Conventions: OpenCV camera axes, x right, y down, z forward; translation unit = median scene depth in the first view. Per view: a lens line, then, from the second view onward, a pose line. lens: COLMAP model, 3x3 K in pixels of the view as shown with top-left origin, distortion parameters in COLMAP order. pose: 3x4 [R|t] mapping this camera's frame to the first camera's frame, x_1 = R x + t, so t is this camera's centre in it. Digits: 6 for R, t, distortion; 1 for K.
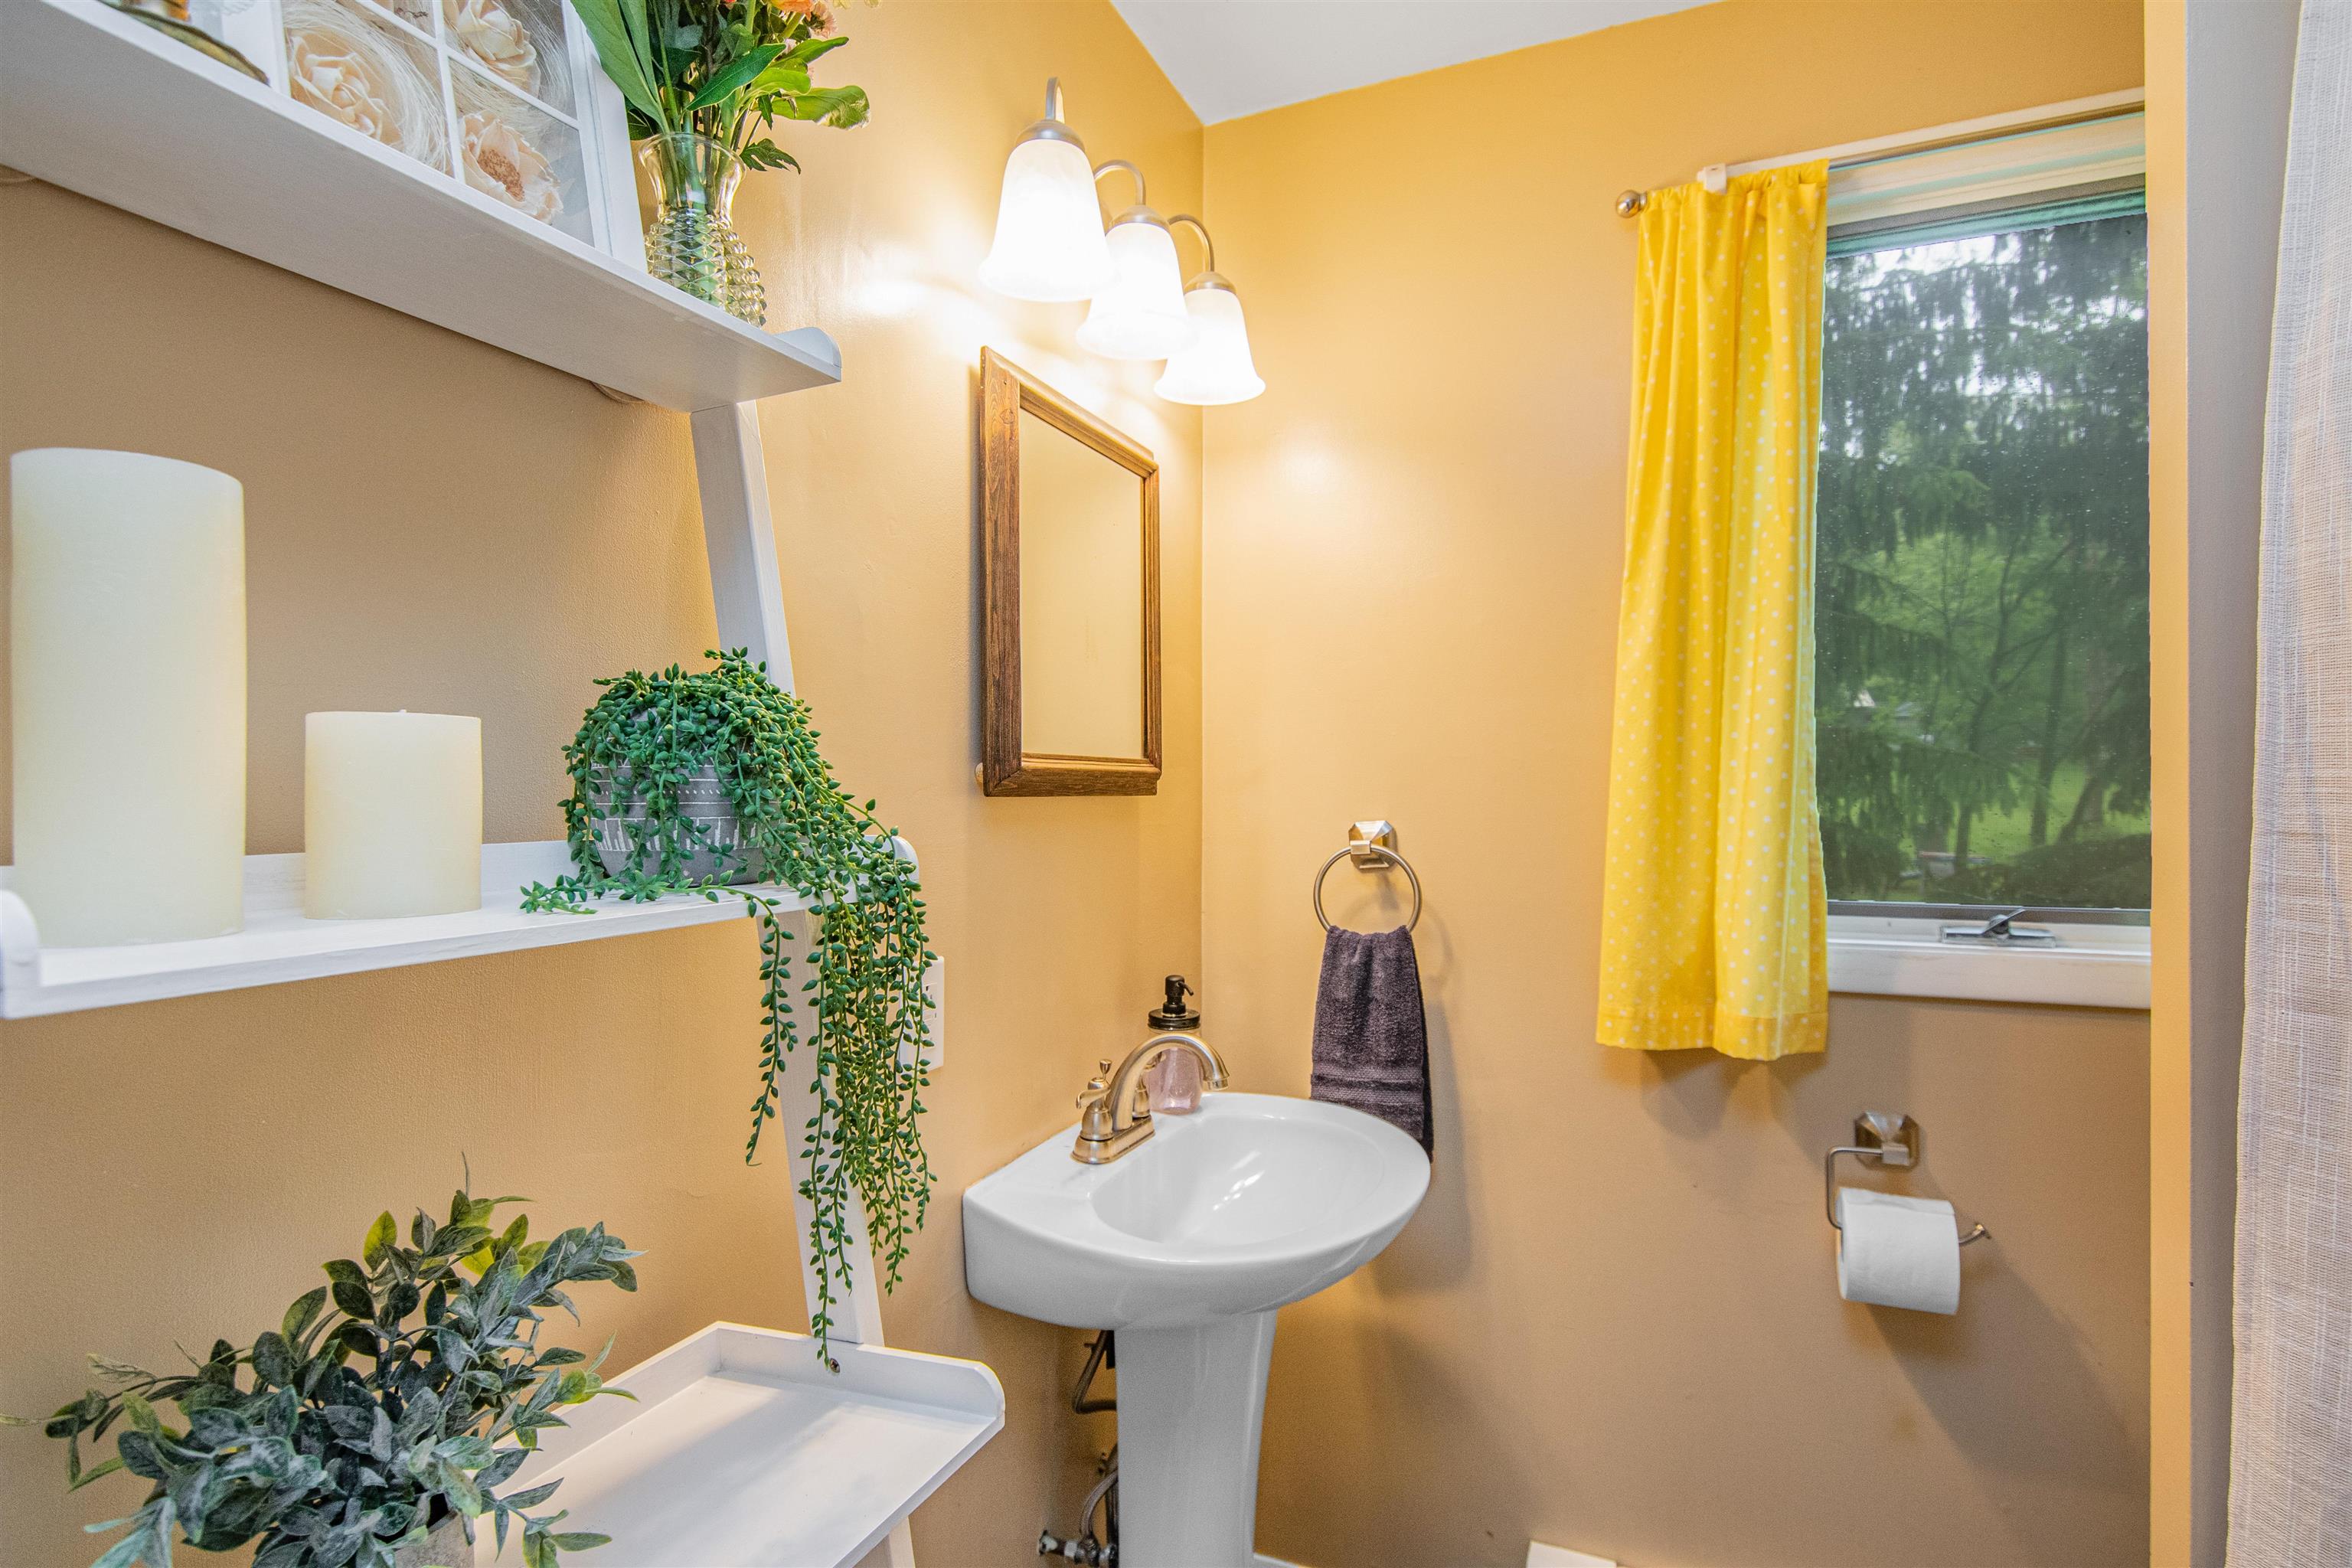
lens RADIAL K [[1175.5, 0, 1196.4], [0, 1175.5, 789.4], [0, 0, 1]] dist [0.014105, -0.001815]
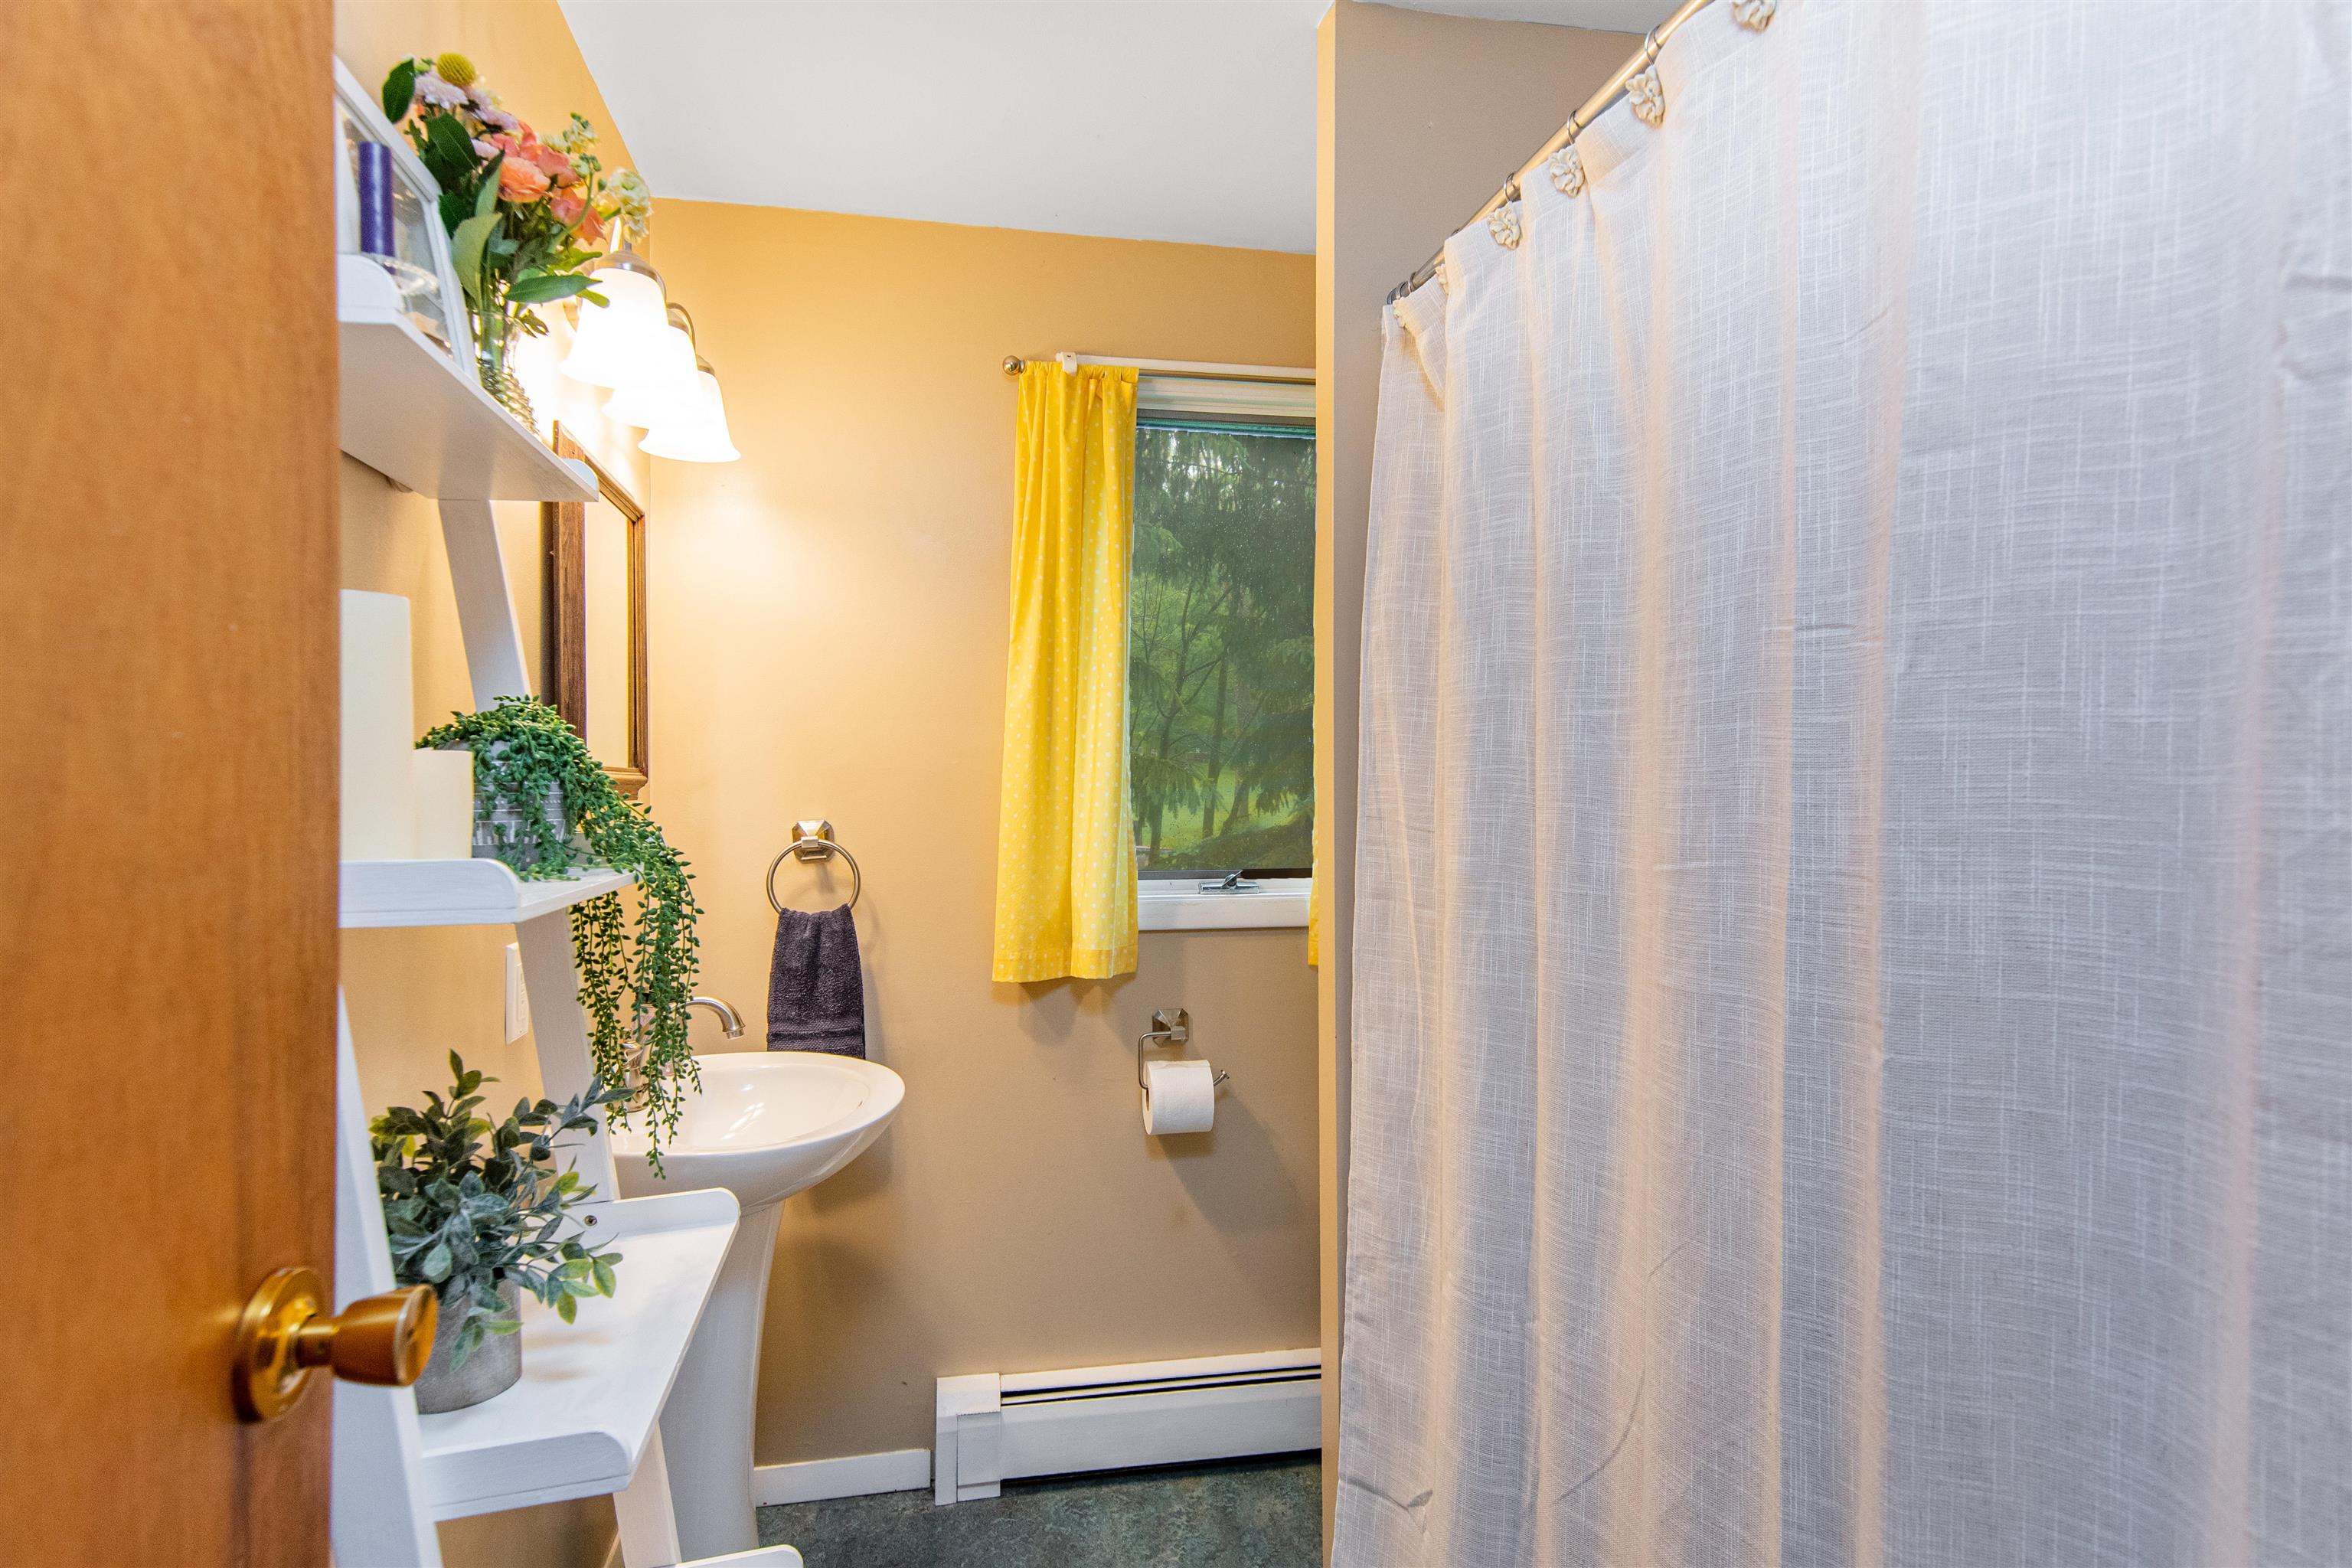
lens RADIAL K [[1344.4, 0, 1159.7], [0, 1344.4, 784.7], [0, 0, 1]] dist [0.052225, -0.001777]
pose [[0.827387, 0.001178, 0.561631, -0.378812], [0.000568, 0.999996, -0.002934, -0.006443], [-0.561632, 0.002747, 0.827383, -0.397136]]
